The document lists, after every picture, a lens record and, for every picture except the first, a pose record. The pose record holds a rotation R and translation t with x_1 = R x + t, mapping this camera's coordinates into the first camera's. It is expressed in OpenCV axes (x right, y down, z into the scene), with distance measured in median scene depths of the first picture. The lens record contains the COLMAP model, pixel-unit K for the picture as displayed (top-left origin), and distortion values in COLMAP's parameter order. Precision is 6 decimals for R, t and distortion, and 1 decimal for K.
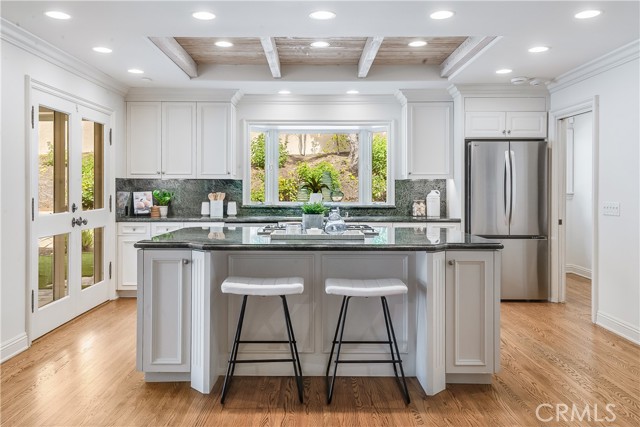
lens RADIAL K [[504.1, 0, 314.3], [0, 504.1, 191.6], [0, 0, 1]] dist [0.024154, -0.008360]
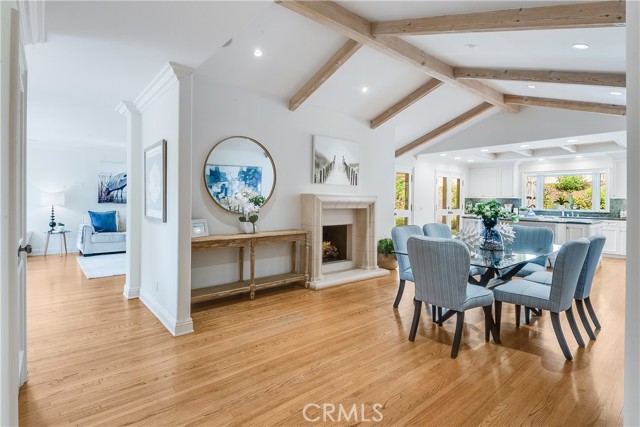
lens RADIAL K [[325.9, 0, 309.5], [0, 325.9, 202.3], [0, 0, 1]] dist [0.002037, -0.003990]
pose [[0.637196, 0.010120, -0.770635, 0.425661], [-0.014274, 0.999897, 0.001328, 0.006039], [0.770569, 0.010154, 0.637275, -0.760933]]
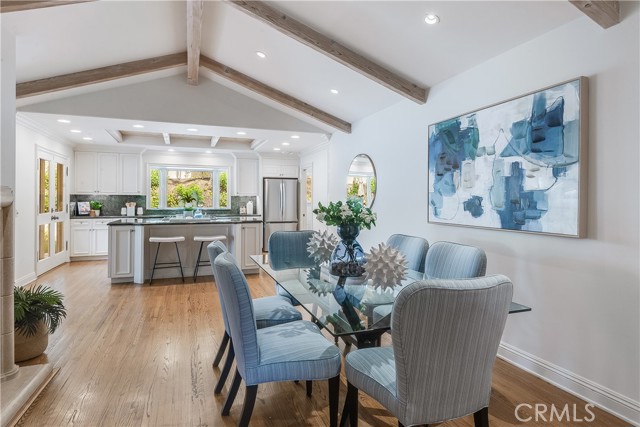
lens RADIAL K [[358.5, 0, 327.5], [0, 358.5, 201.8], [0, 0, 1]] dist [0.003999, -0.006887]
pose [[0.929723, -0.000486, 0.368259, -0.009128], [0.001287, 0.999997, -0.001929, 0.003386], [-0.368258, 0.002267, 0.929721, -0.514455]]
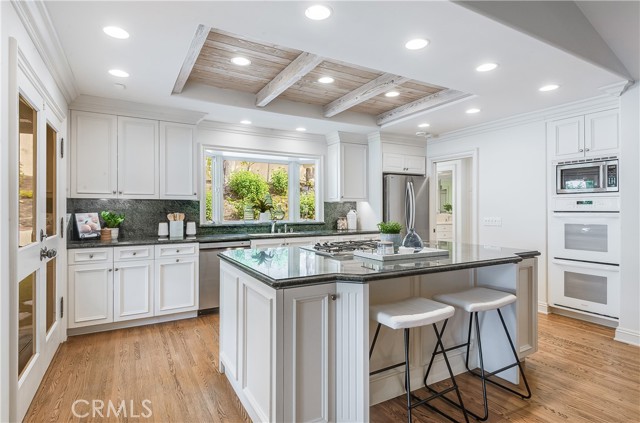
lens RADIAL K [[335.9, 0, 317.1], [0, 335.9, 209.0], [0, 0, 1]] dist [0.014800, -0.001692]
pose [[0.865458, -0.002892, 0.500974, -0.307742], [0.005227, 0.999981, -0.003257, -0.003044], [-0.500955, 0.005437, 0.865456, 0.295156]]
